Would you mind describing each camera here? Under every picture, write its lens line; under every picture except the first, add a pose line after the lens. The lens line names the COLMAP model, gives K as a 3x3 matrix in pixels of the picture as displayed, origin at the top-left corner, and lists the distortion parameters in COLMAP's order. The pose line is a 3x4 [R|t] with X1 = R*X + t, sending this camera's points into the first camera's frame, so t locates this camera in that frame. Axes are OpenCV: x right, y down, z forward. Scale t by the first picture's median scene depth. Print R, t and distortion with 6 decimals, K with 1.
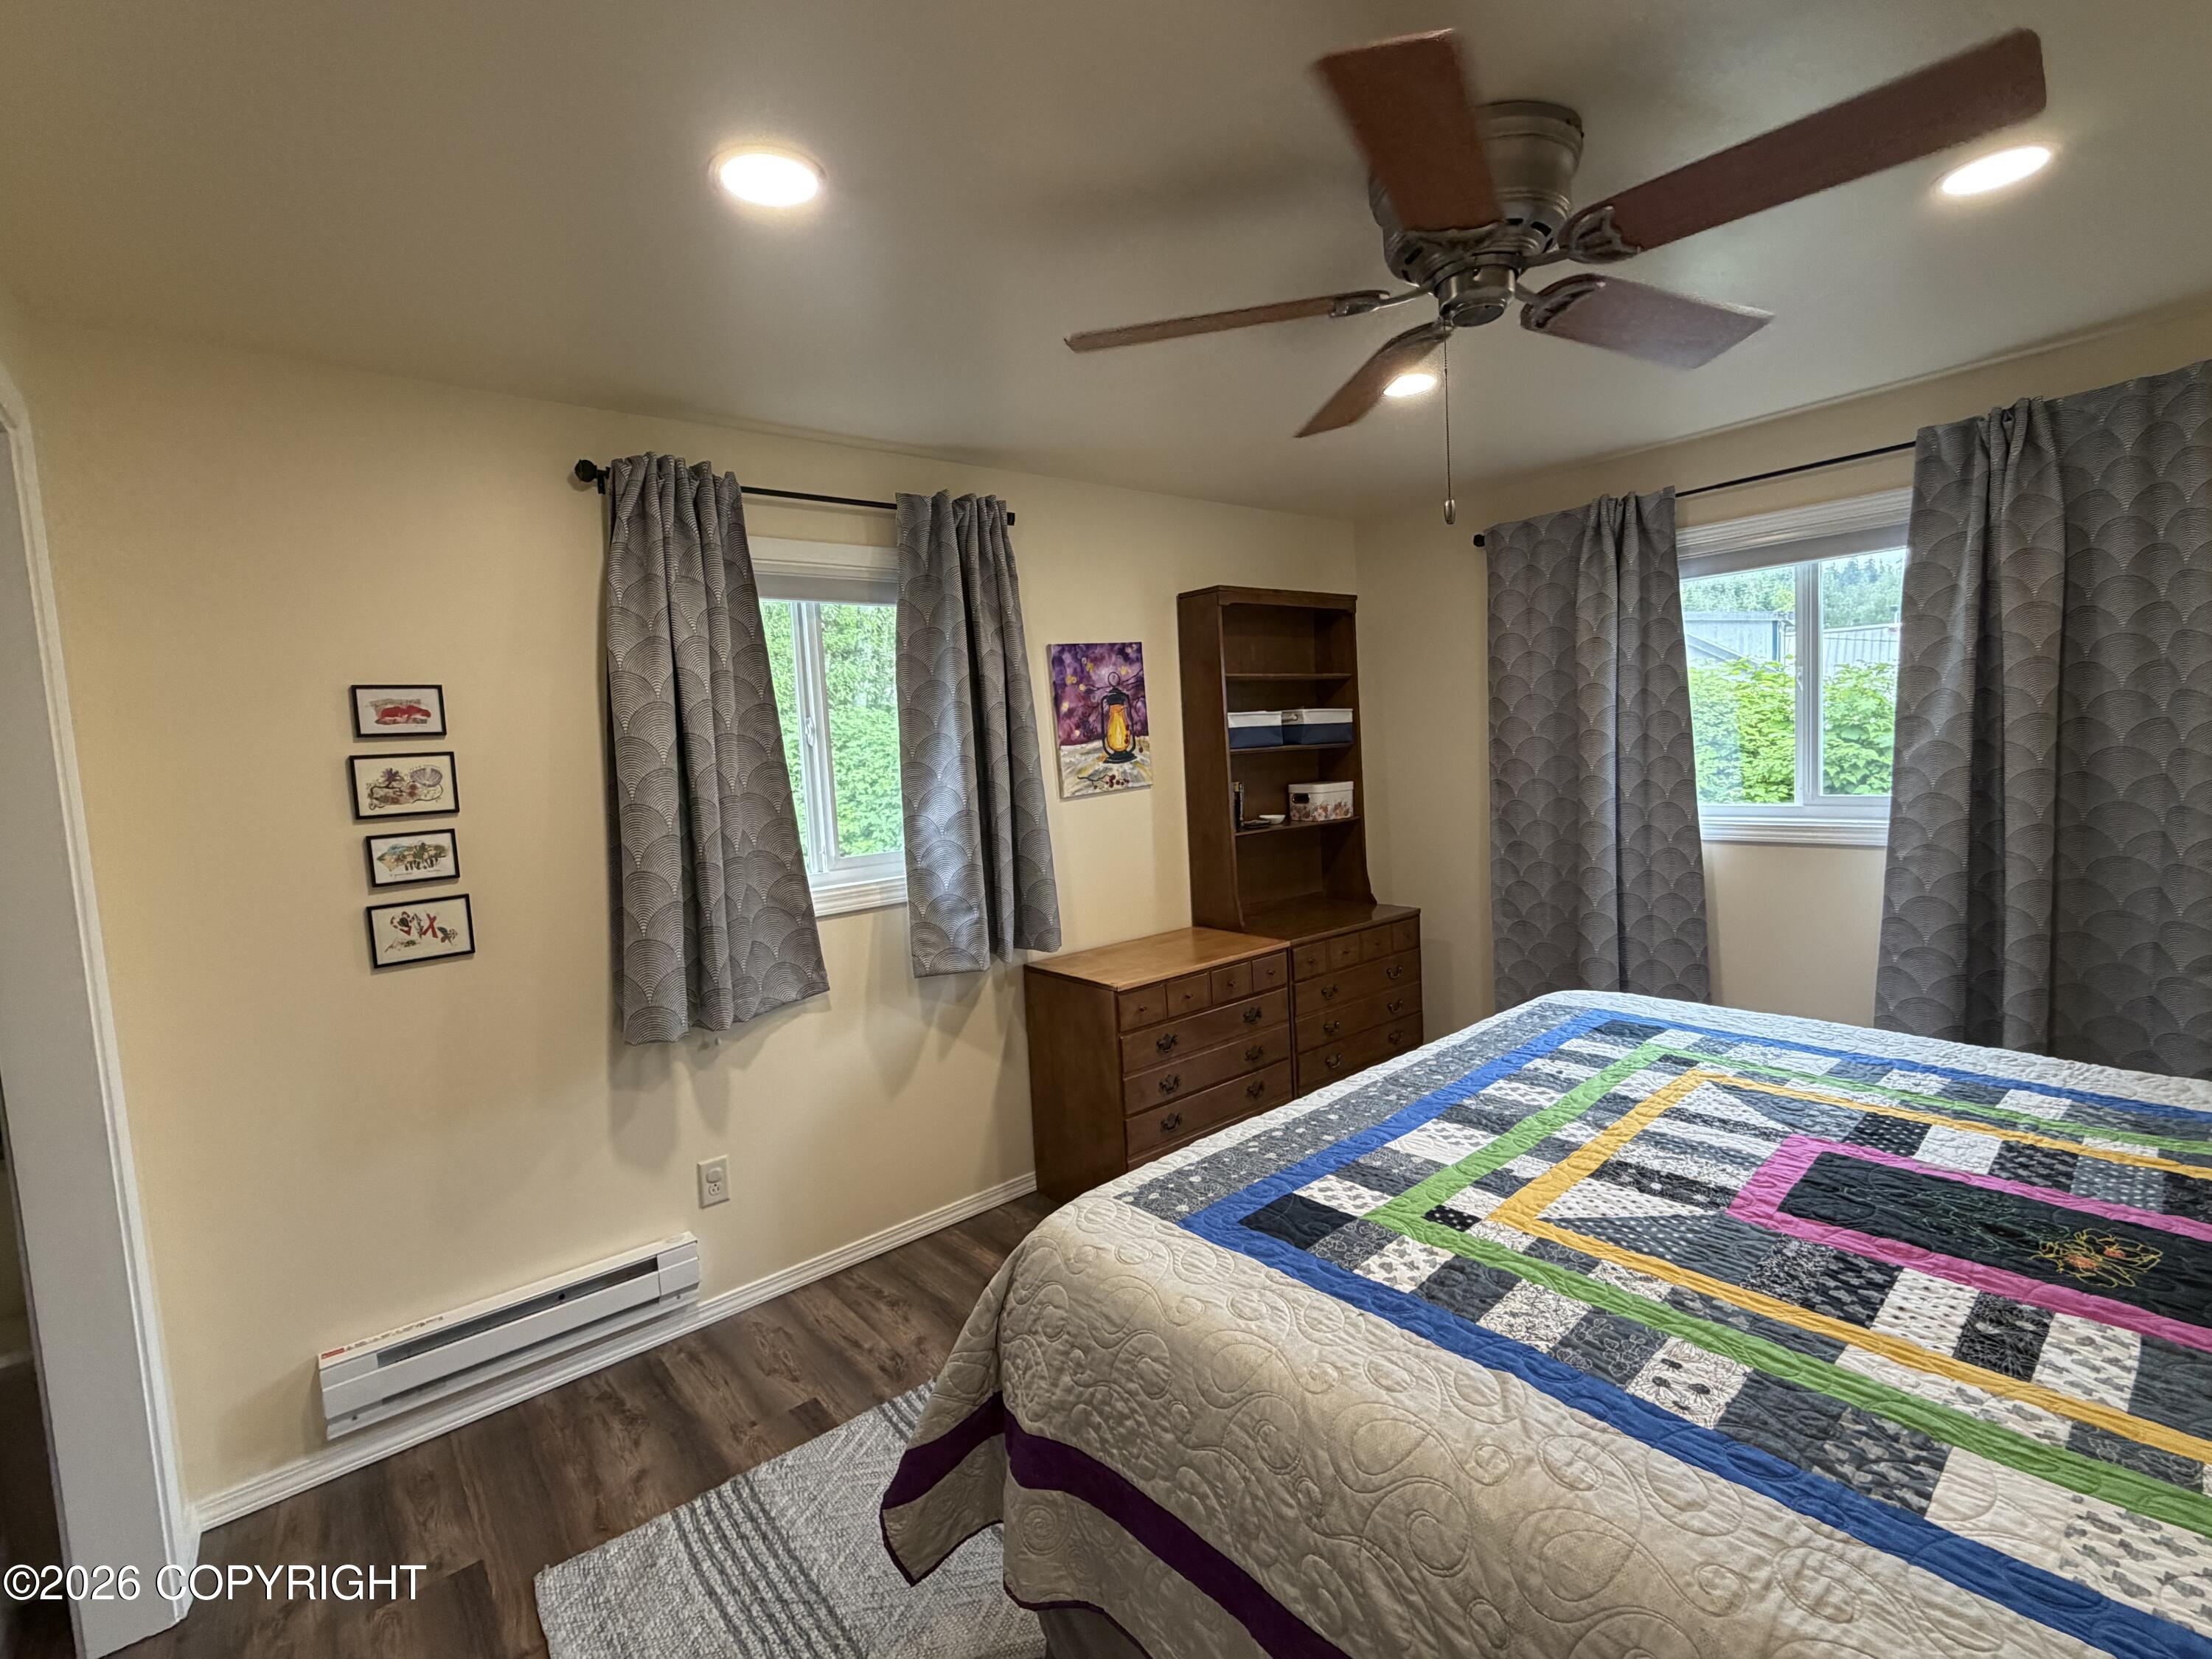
lens RADIAL K [[1016.7, 0, 1103.4], [0, 1016.7, 832.4], [0, 0, 1]] dist [-0.000782, -0.000335]
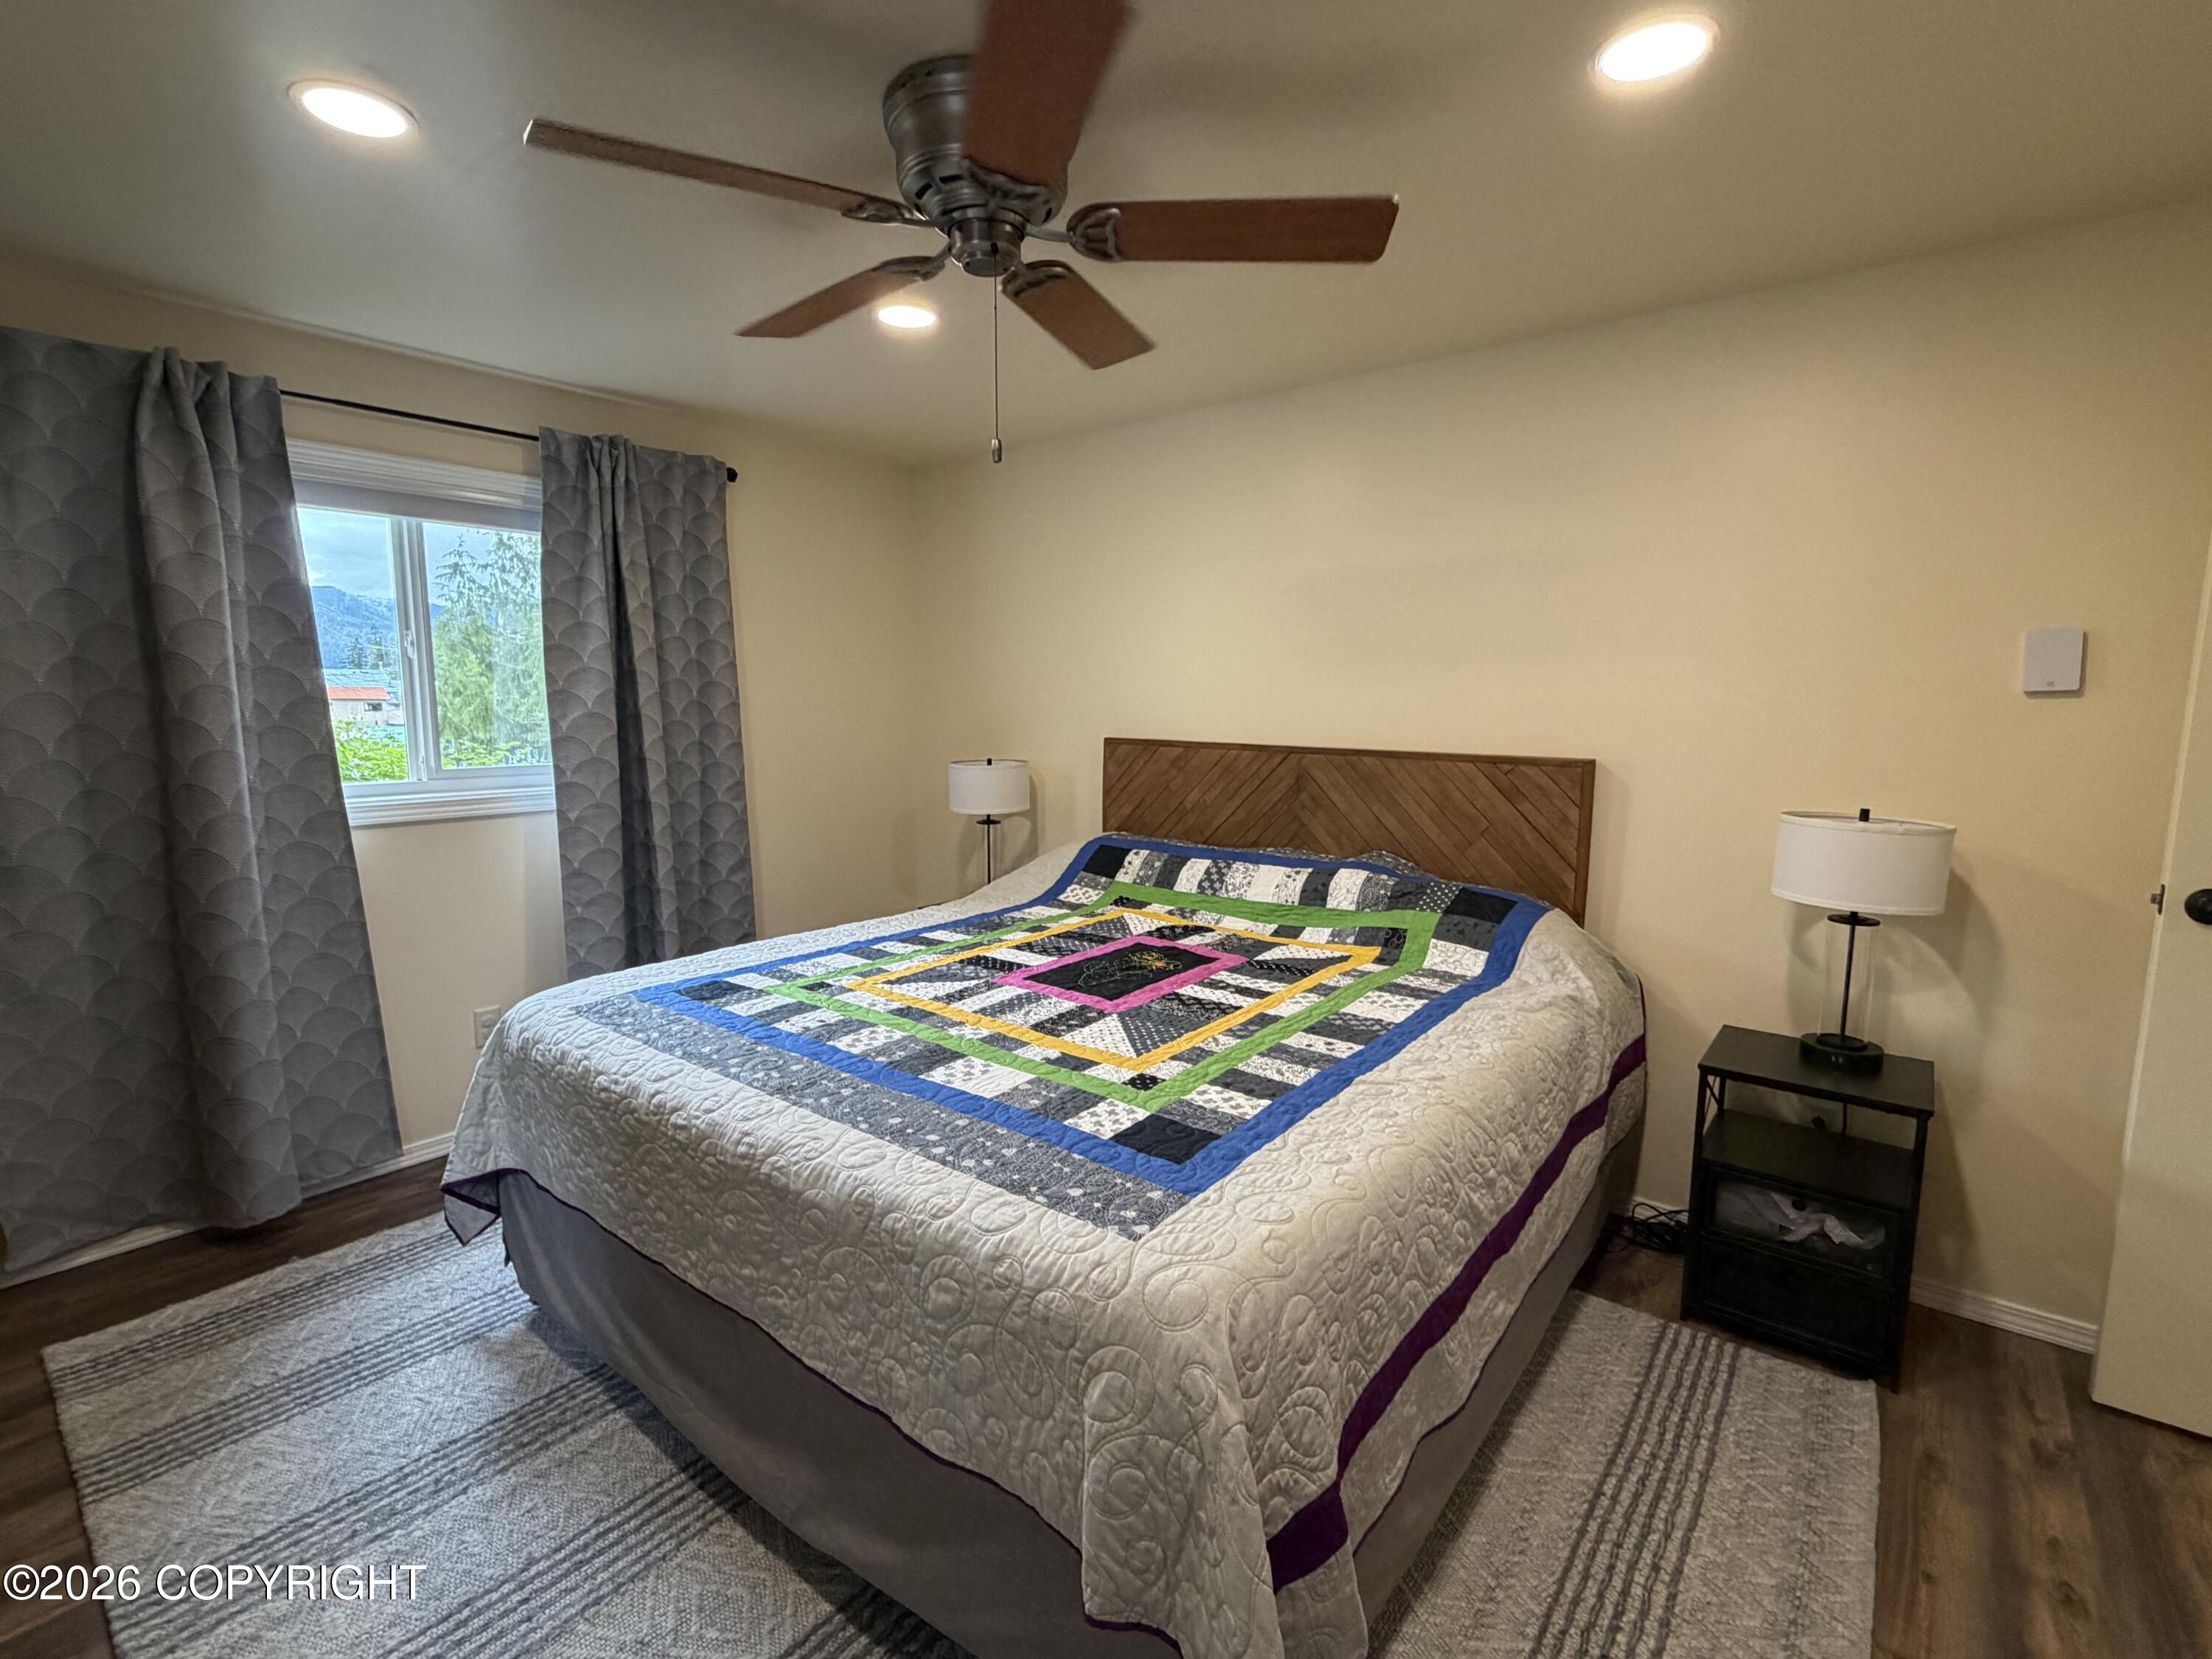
lens RADIAL K [[1016.7, 0, 1102.7], [0, 1016.7, 824.8], [0, 0, 1]] dist [-0.000782, -0.000335]
pose [[-0.206187, -0.067565, 0.976177, -0.681846], [0.092275, 0.991825, 0.088138, -0.020124], [-0.974152, 0.108249, -0.198267, 1.097561]]
